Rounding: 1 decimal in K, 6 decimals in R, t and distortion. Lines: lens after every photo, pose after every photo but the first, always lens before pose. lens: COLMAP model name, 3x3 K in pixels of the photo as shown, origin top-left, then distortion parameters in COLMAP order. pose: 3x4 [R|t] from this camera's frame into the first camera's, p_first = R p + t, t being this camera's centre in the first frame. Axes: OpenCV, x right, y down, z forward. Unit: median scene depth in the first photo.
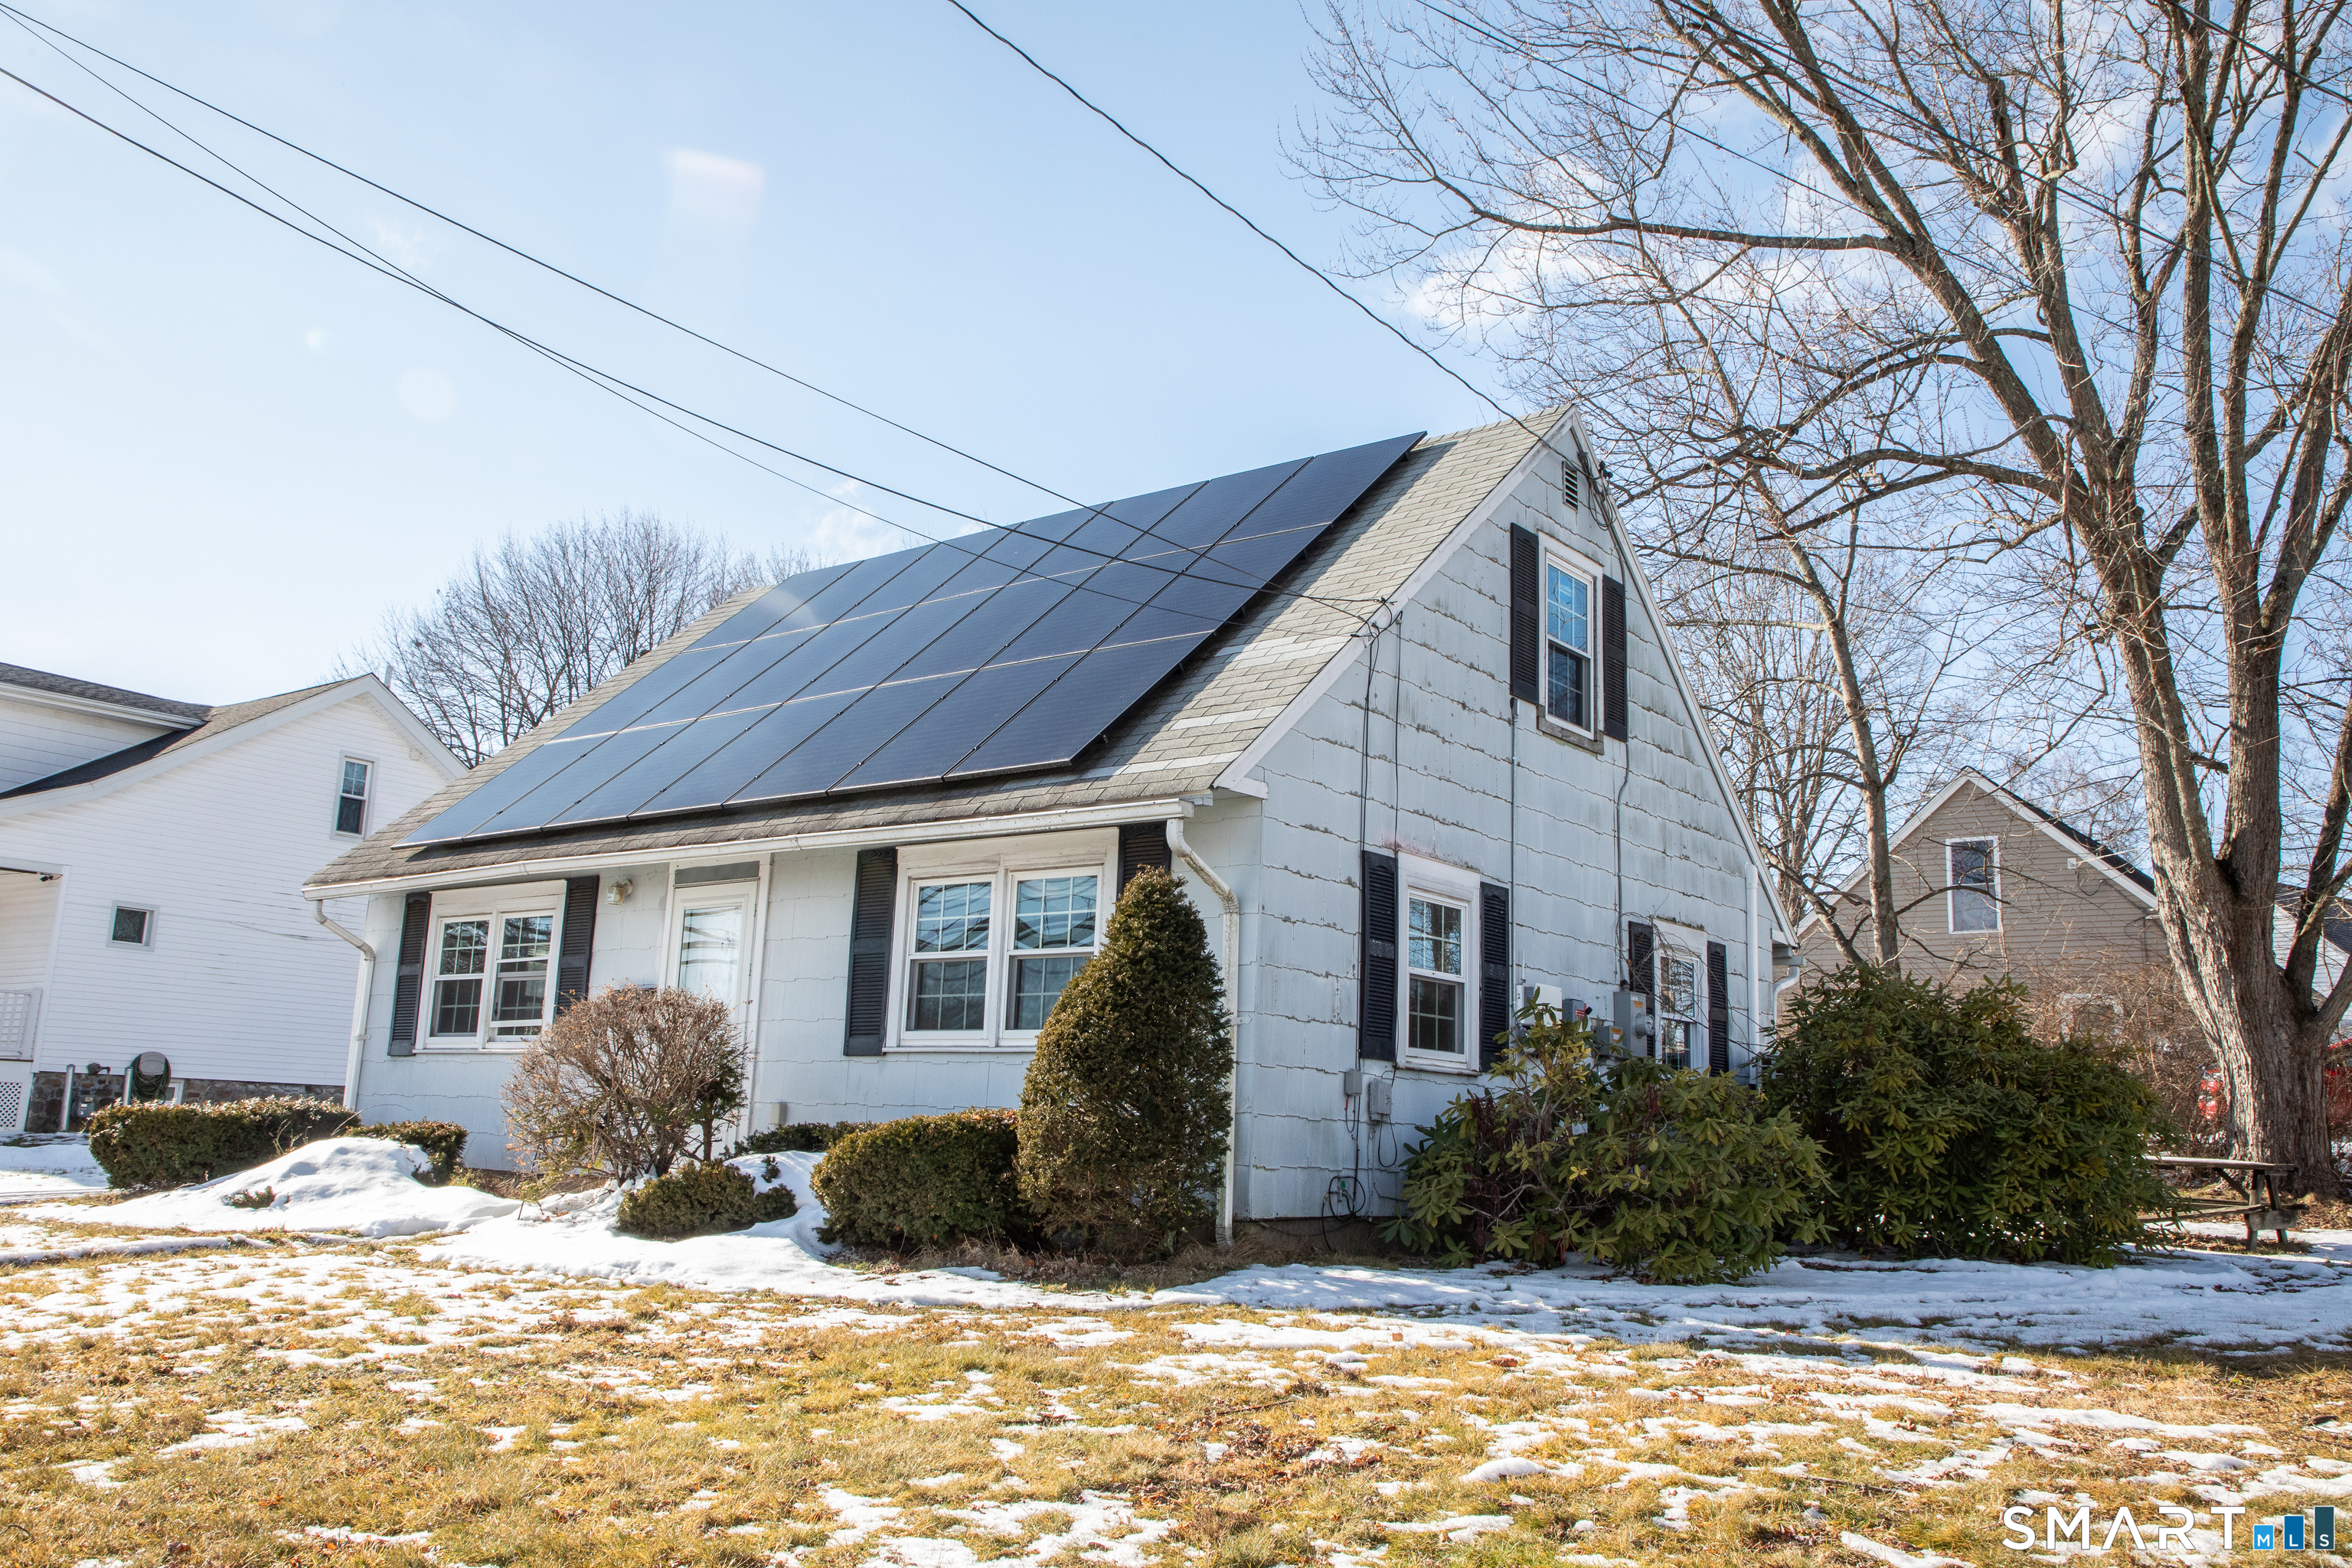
lens RADIAL K [[1814.9, 0, 1176.0], [0, 1814.9, 784.0], [0, 0, 1]] dist [-0.136790, -0.000182]
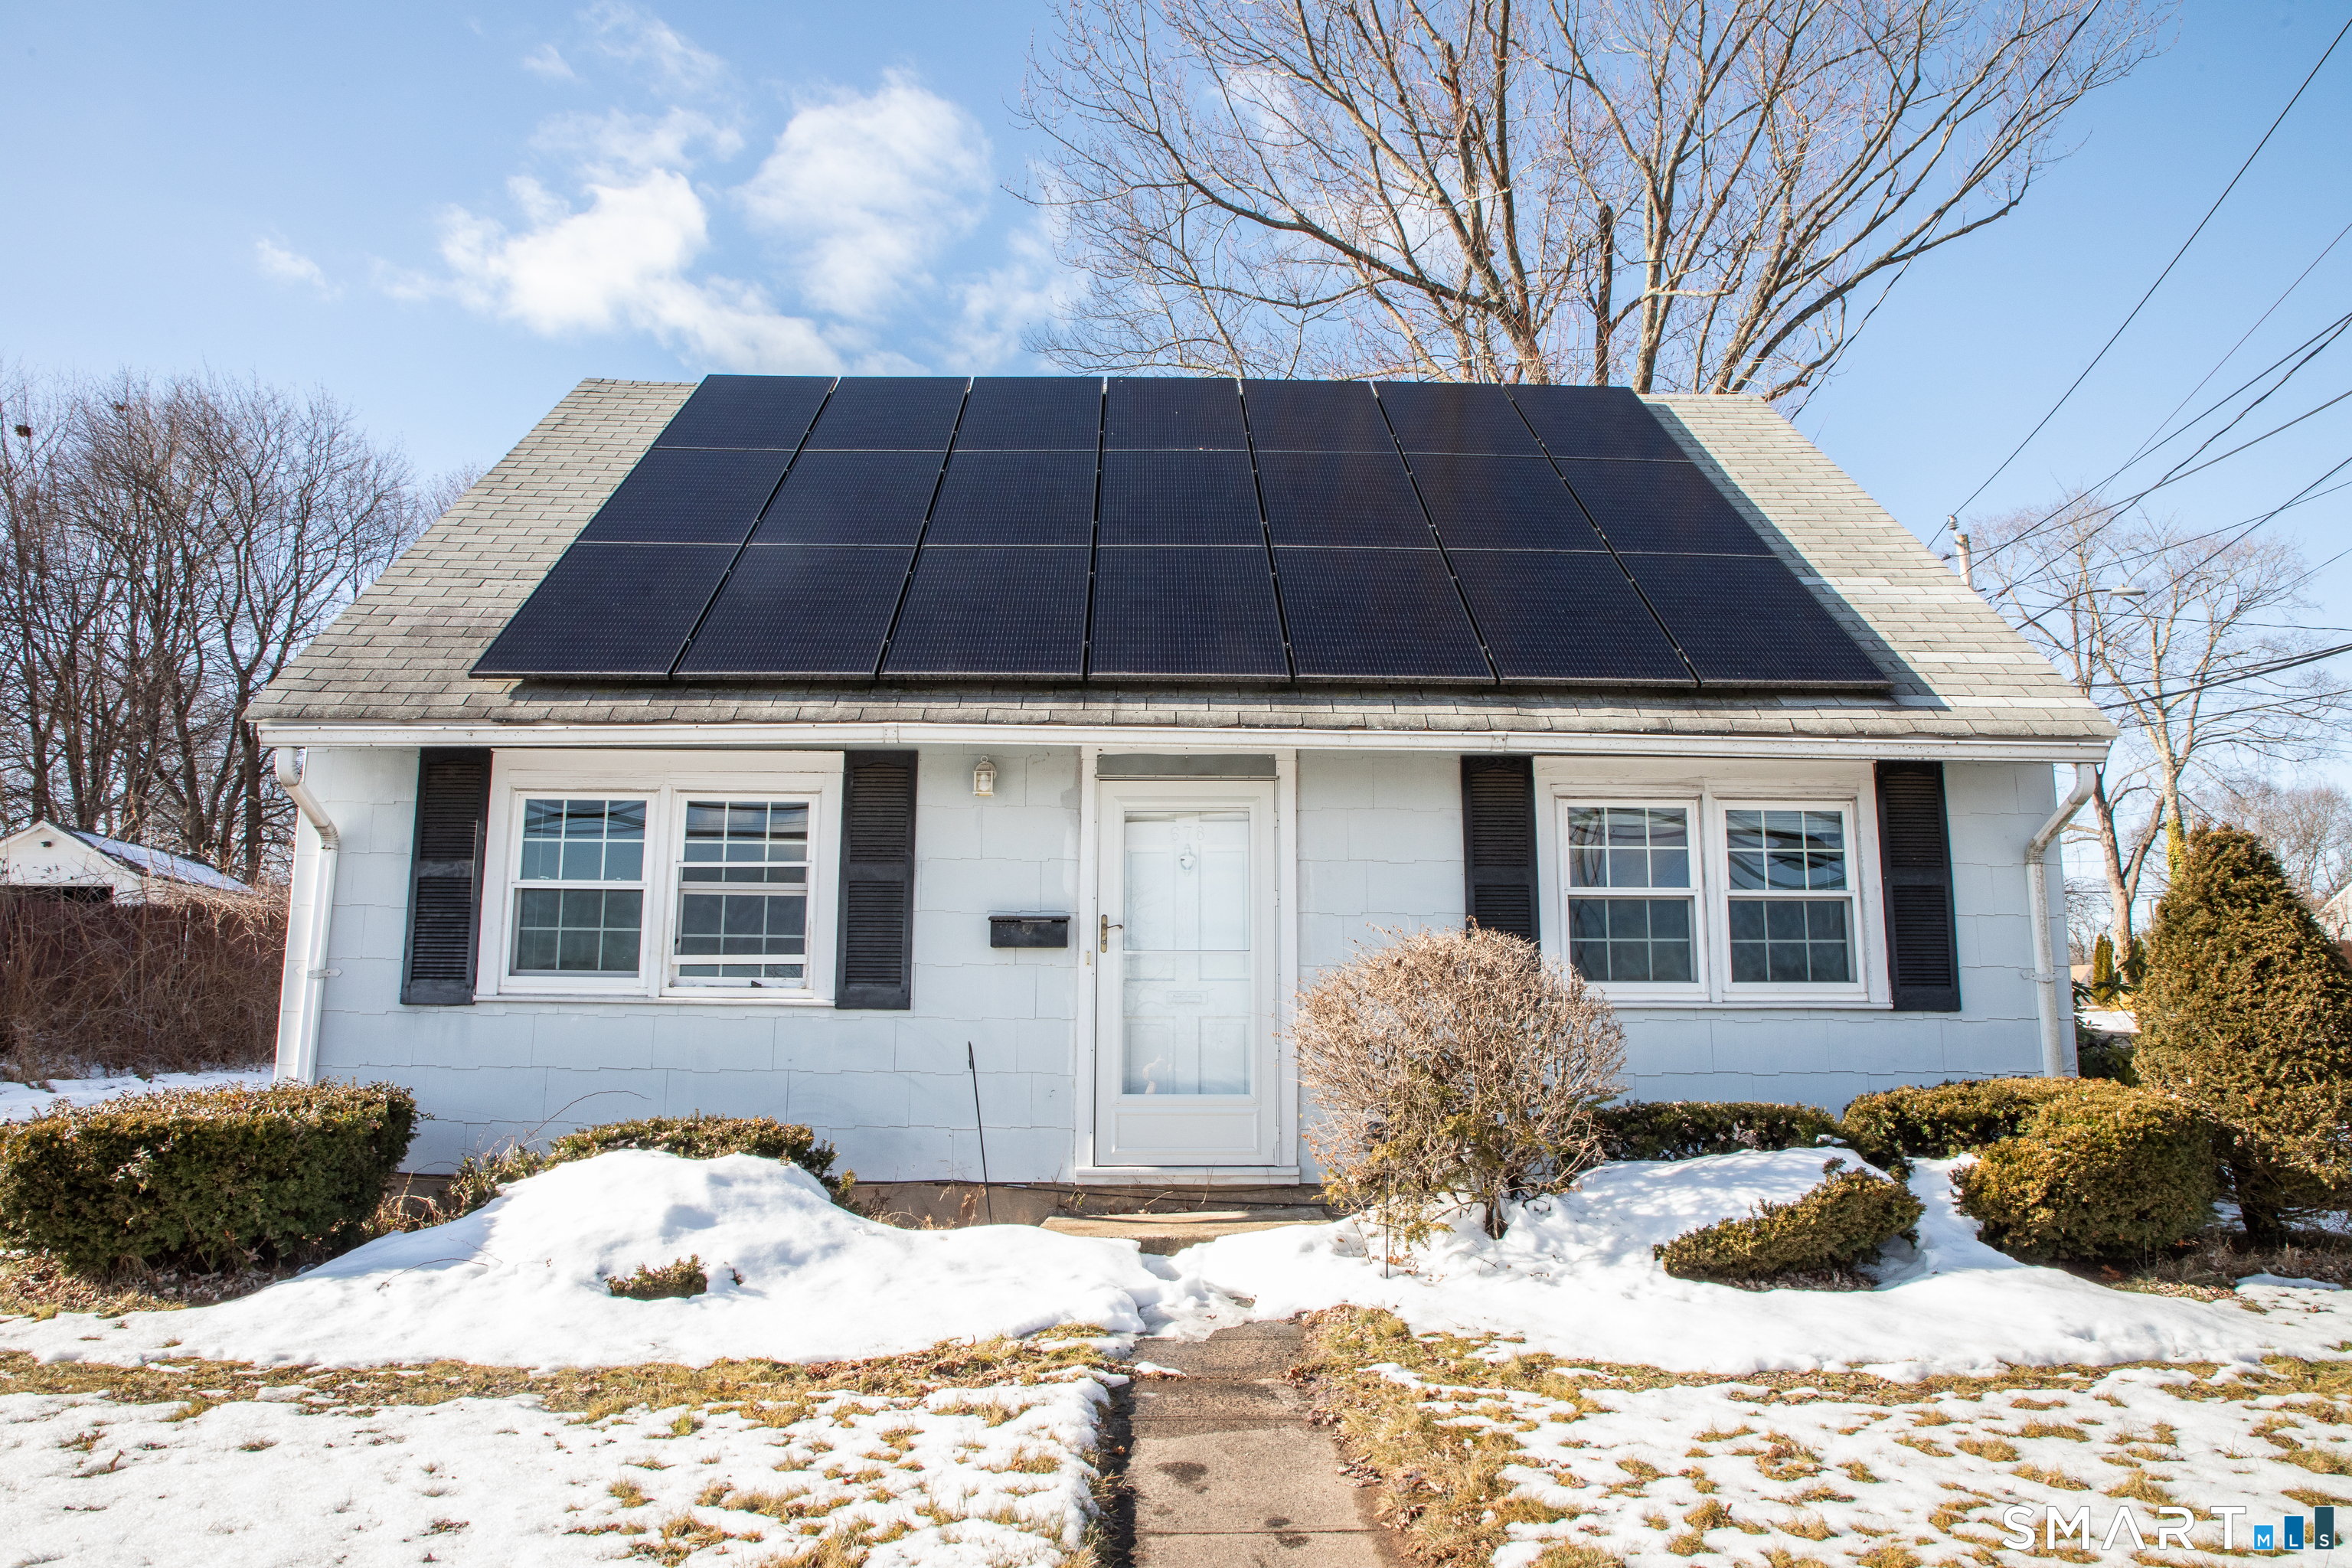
lens RADIAL K [[1682.6, 0, 1173.2], [0, 1682.6, 773.8], [0, 0, 1]] dist [-0.056523, 0.003401]
pose [[0.827664, 0.094456, 0.553218, -0.602597], [-0.097405, 0.994952, -0.024151, 0.065435], [-0.552706, -0.033897, 0.832686, 0.390988]]
